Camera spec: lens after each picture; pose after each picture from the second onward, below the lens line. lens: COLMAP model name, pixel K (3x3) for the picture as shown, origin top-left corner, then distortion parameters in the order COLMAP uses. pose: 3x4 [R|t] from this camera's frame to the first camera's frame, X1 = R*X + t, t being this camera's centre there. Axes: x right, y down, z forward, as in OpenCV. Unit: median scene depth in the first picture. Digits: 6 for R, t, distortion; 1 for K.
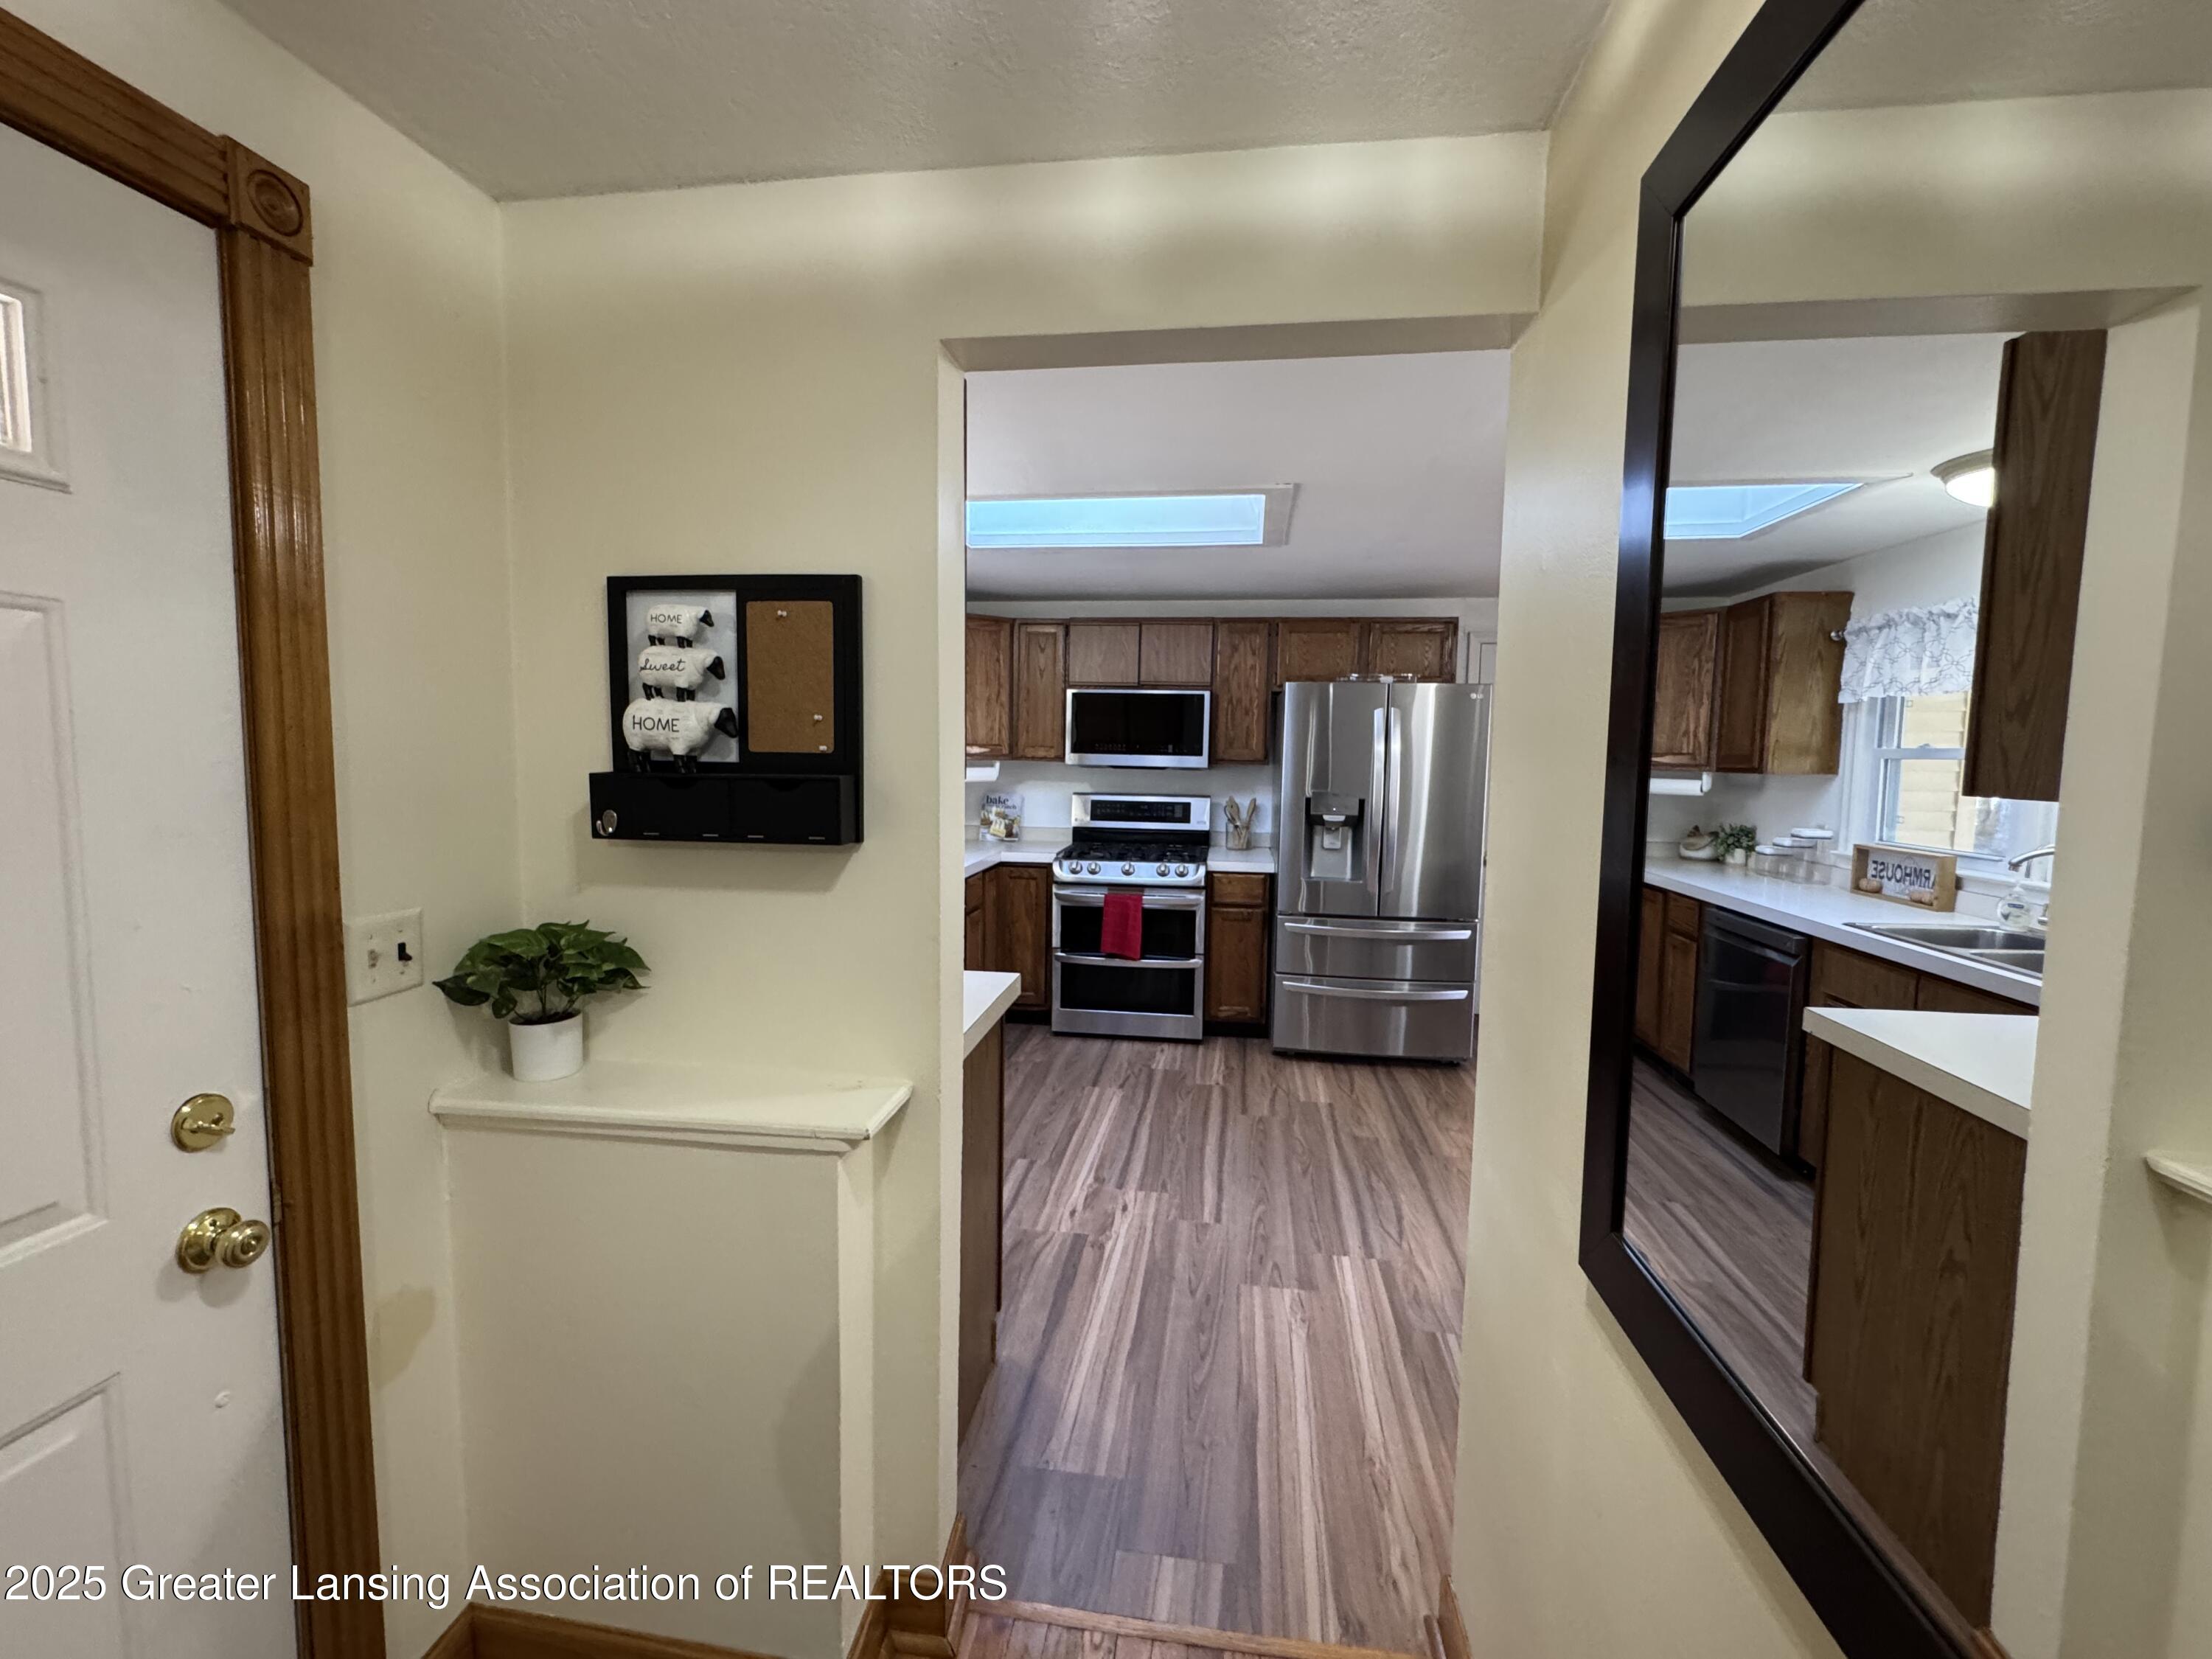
lens RADIAL K [[936.9, 0, 1099.3], [0, 936.9, 824.4], [0, 0, 1]] dist [-0.000283, 0.000017]
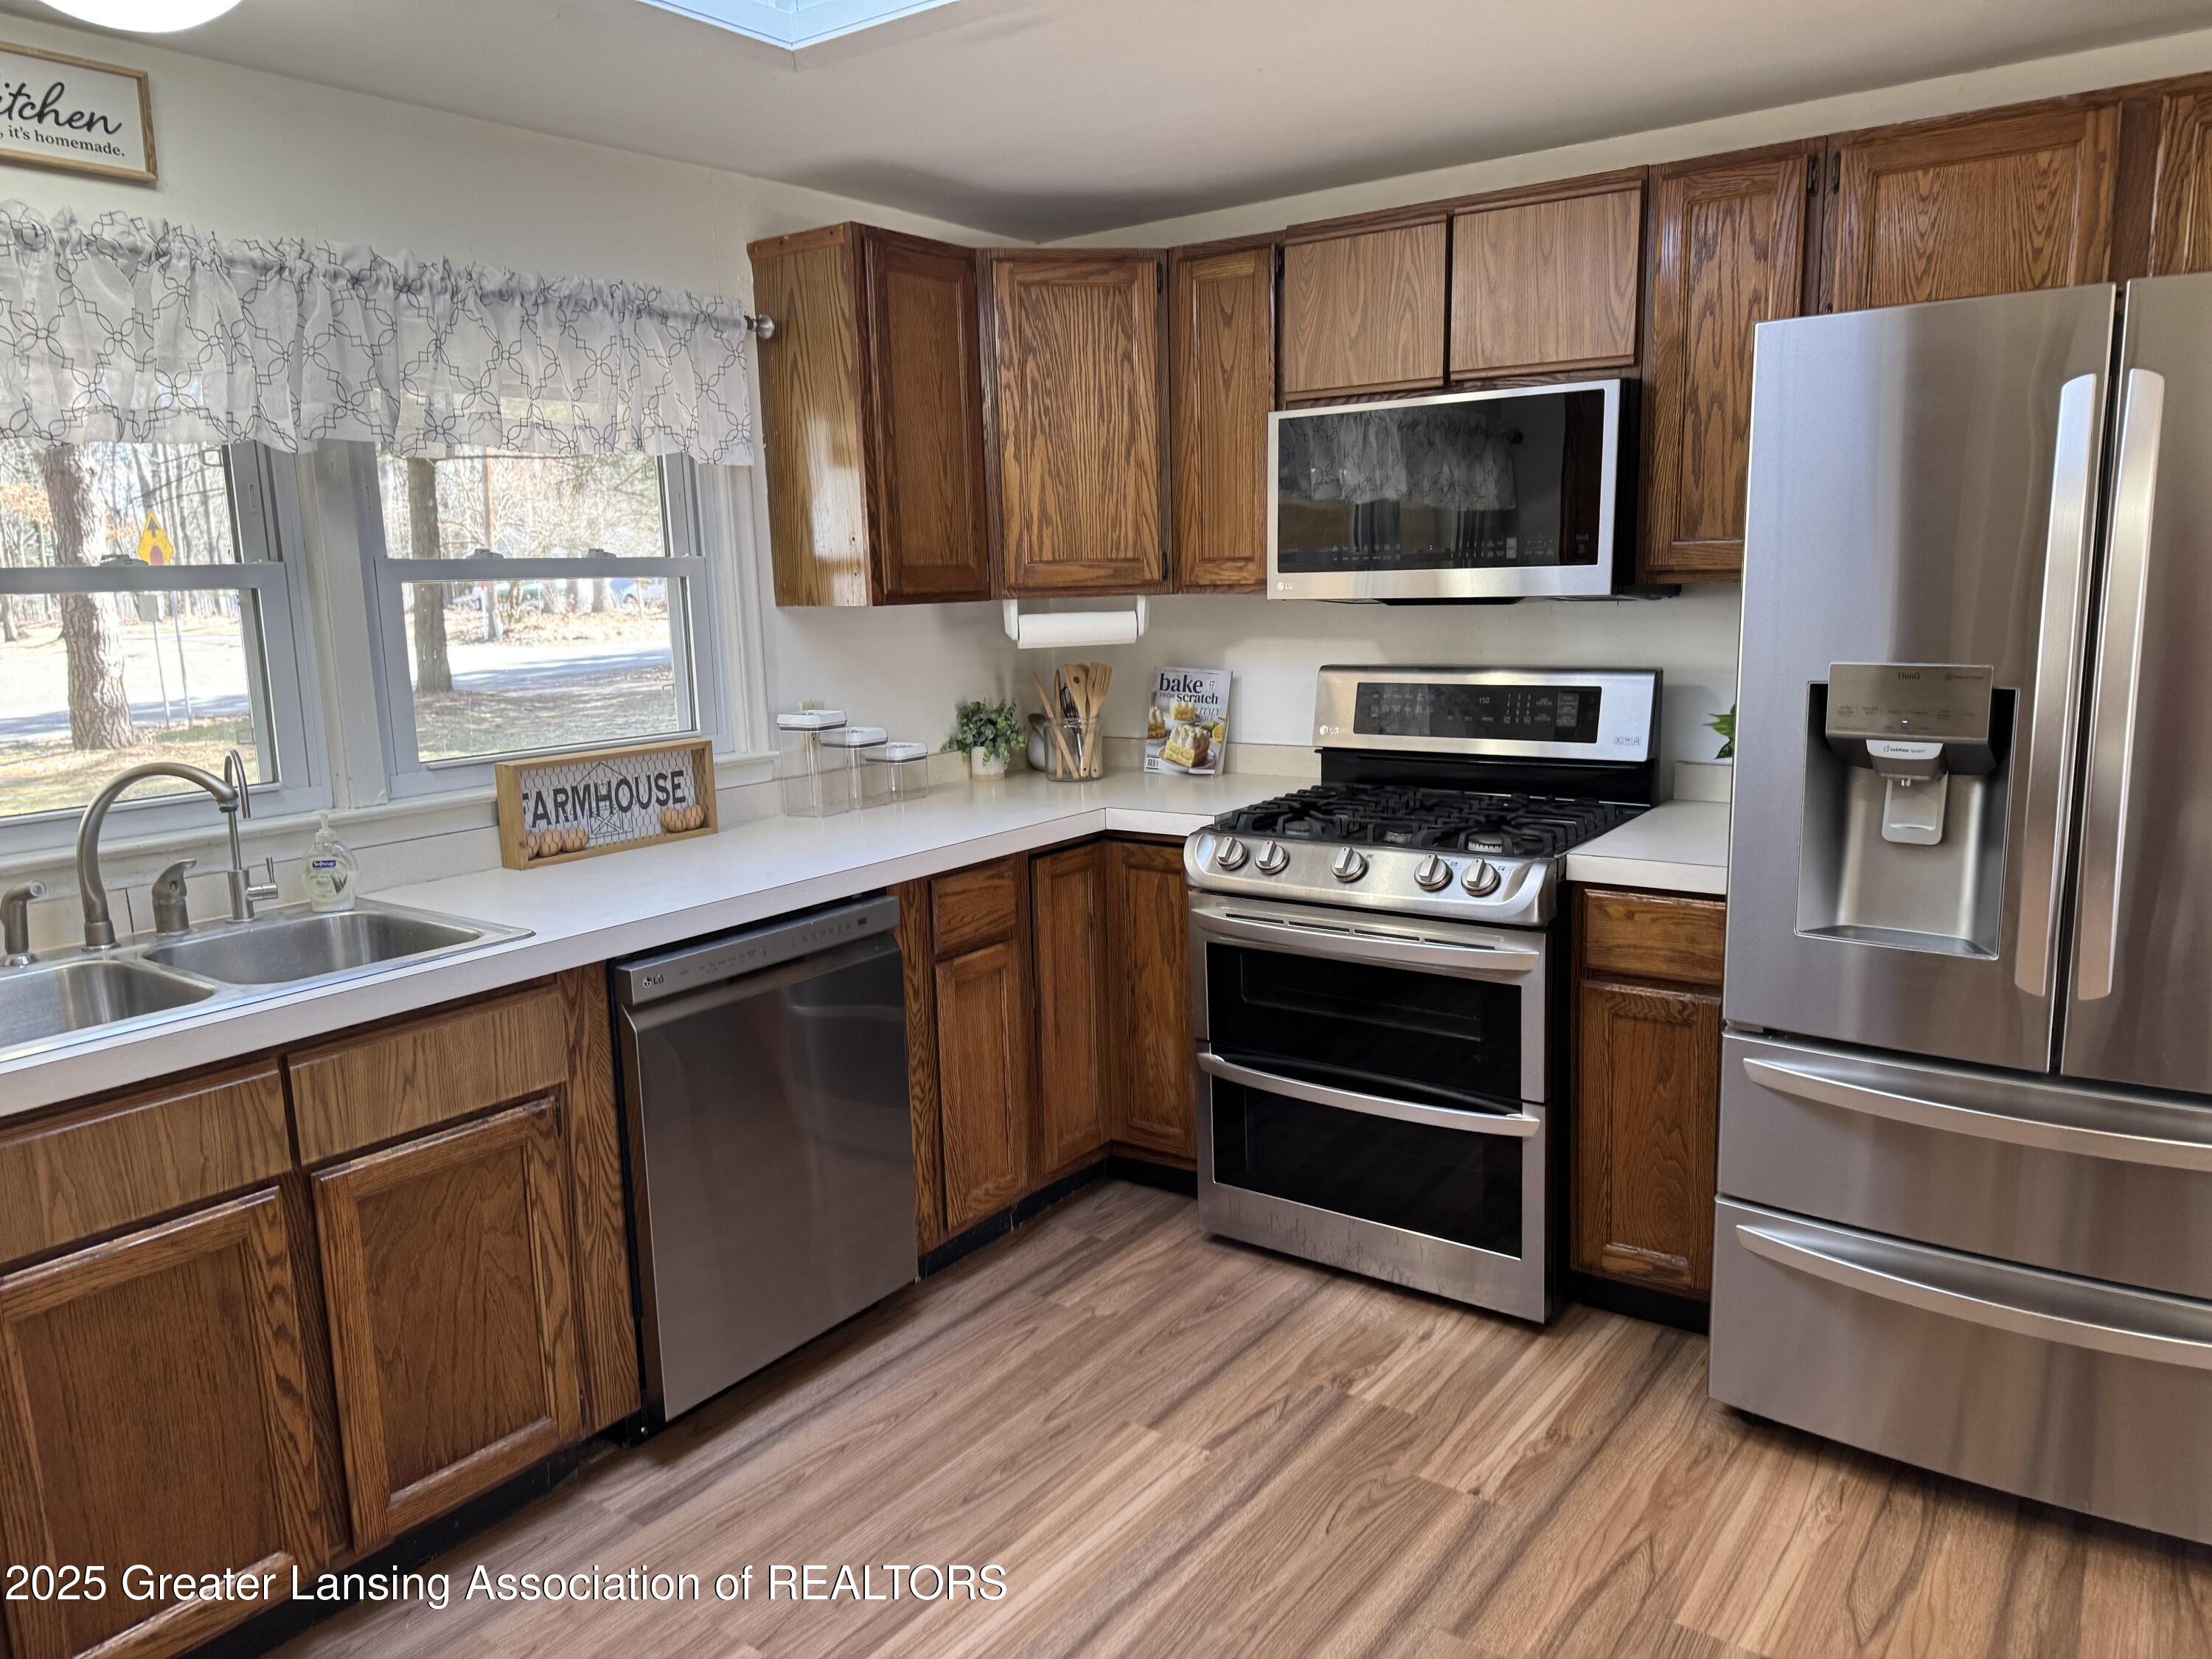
lens RADIAL K [[1534.4, 0, 1108.6], [0, 1534.4, 838.9], [0, 0, 1]] dist [0.053371, -0.063655]
pose [[0.884465, 0.039587, -0.464925, 0.238014], [0.006259, 0.995299, 0.096652, -0.026688], [0.466565, -0.088395, 0.880059, 0.385872]]
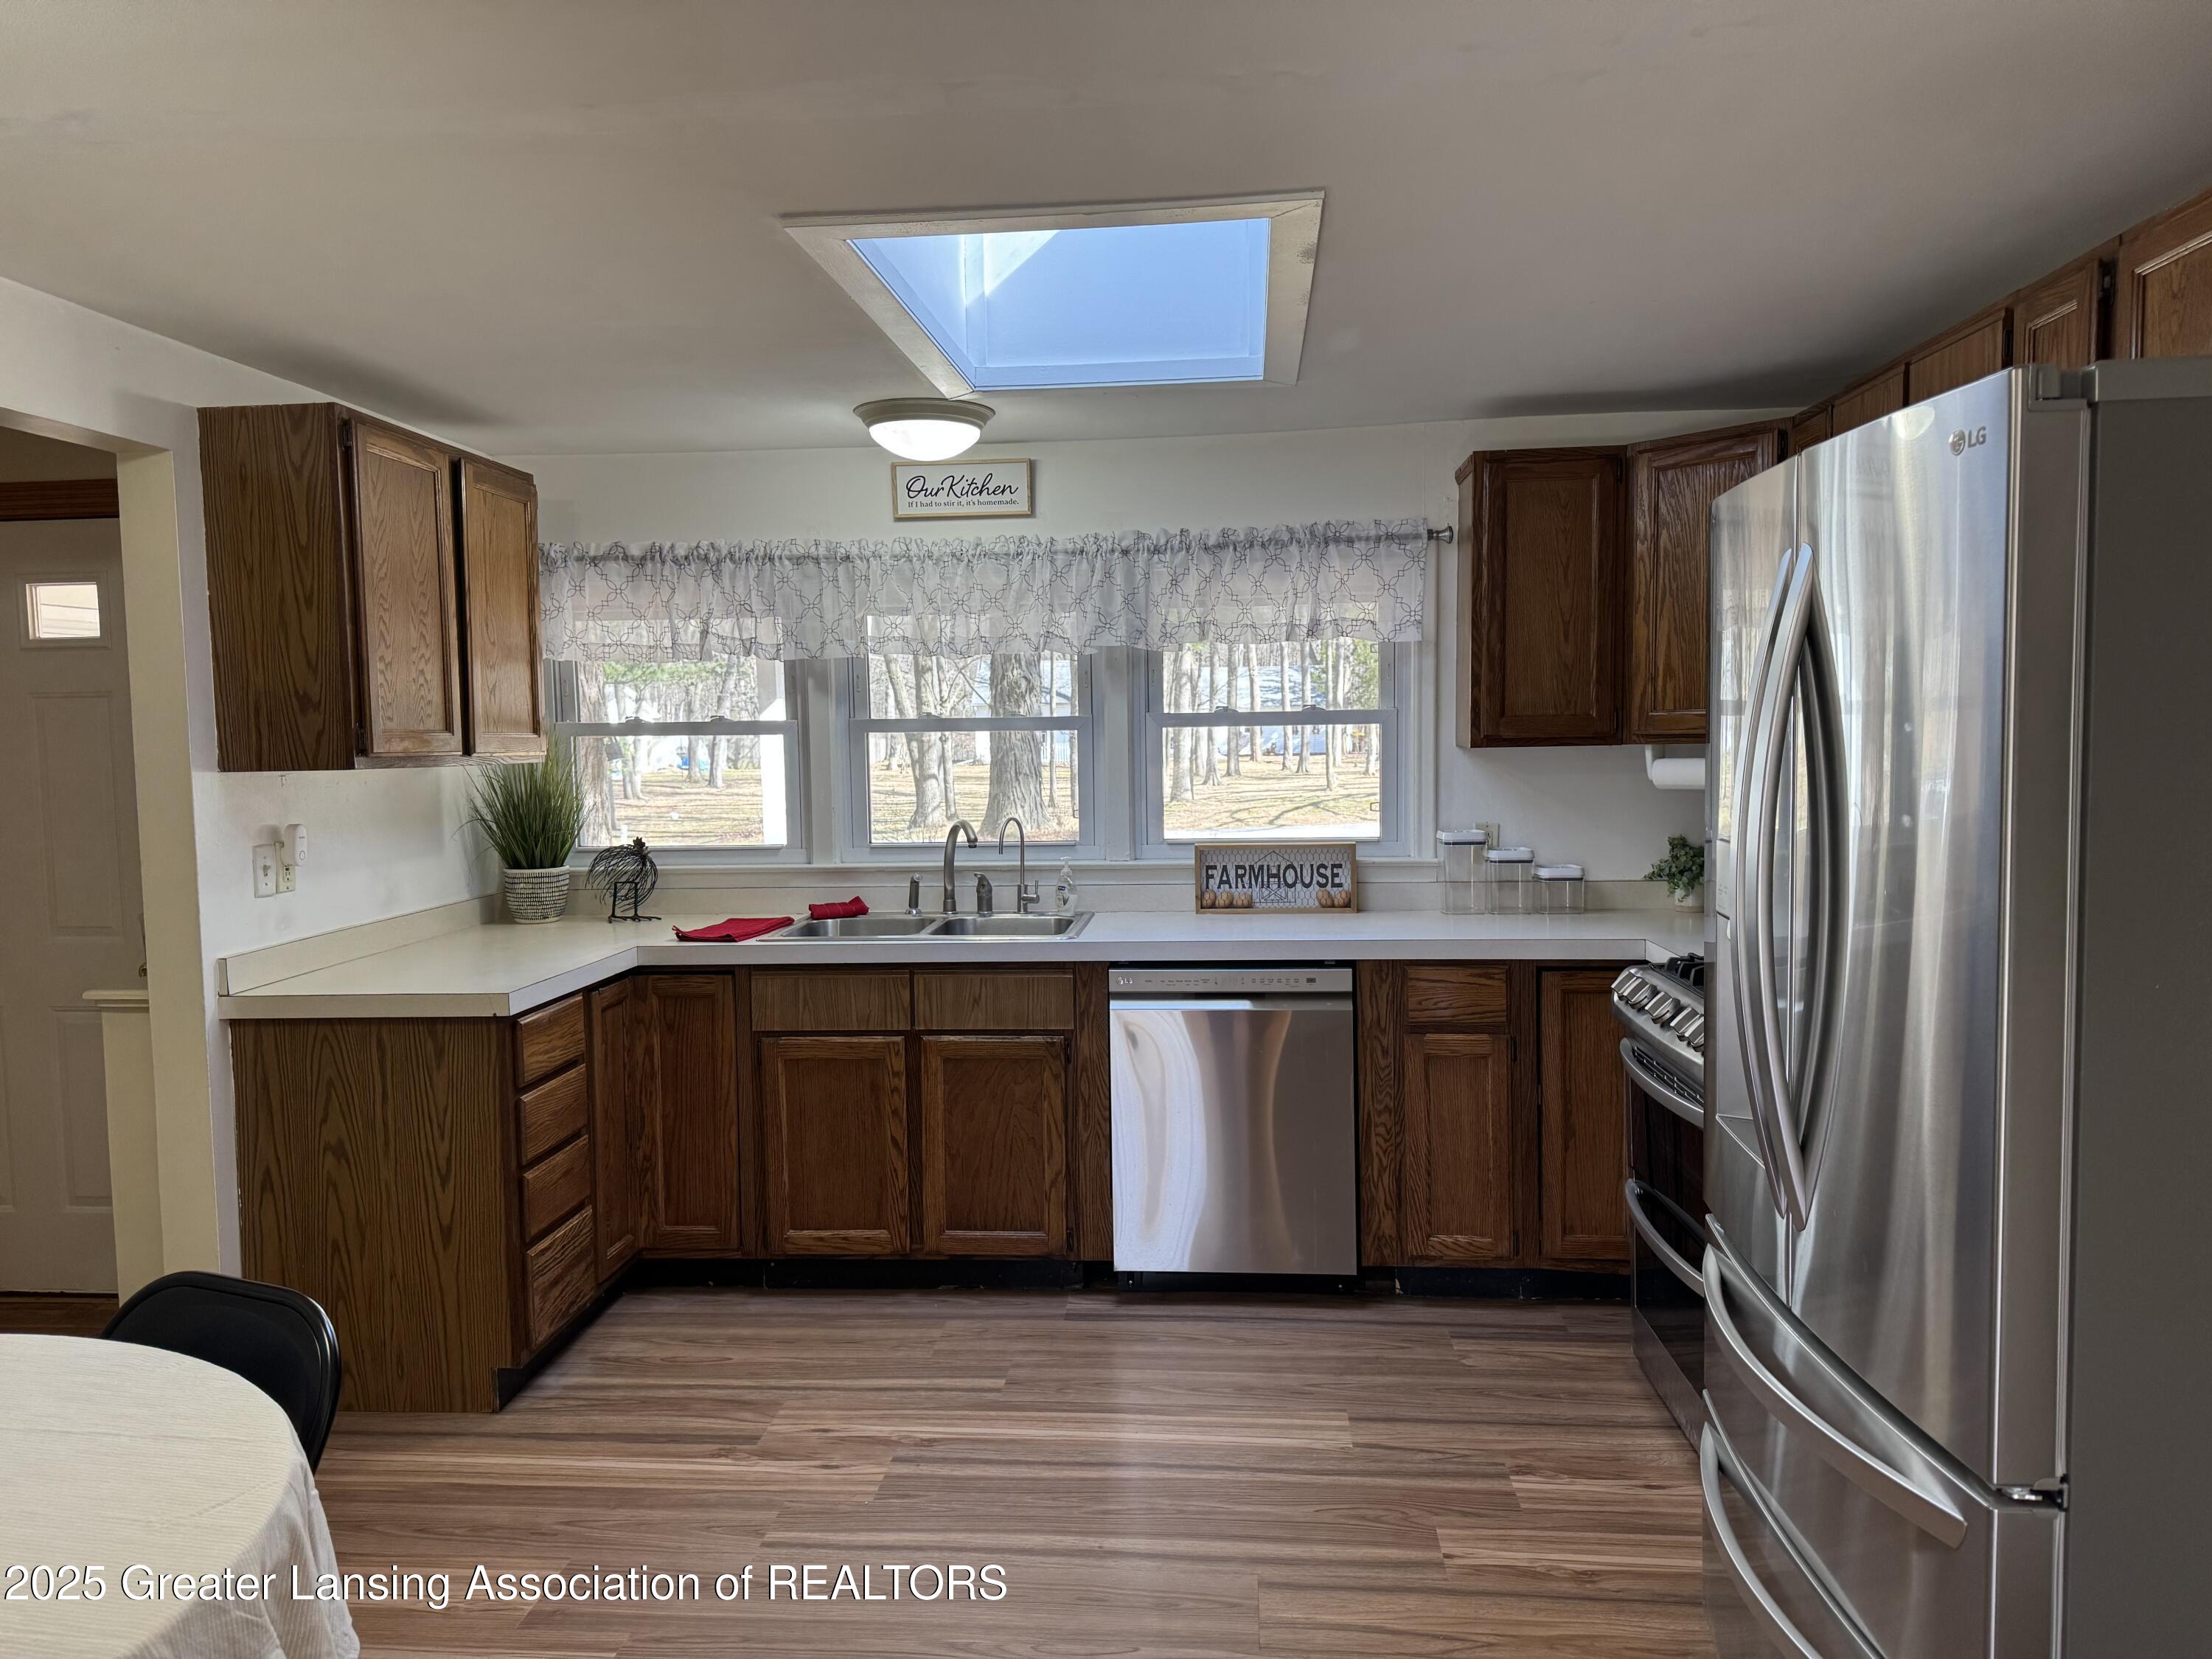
lens RADIAL K [[1534.4, 0, 1093.3], [0, 1534.4, 819.9], [0, 0, 1]] dist [0.053371, -0.063655]
pose [[0.049763, 0.037317, -0.998064, 0.675740], [-0.060321, 0.997590, 0.034291, -0.041591], [0.996938, 0.058498, 0.051894, 0.708853]]
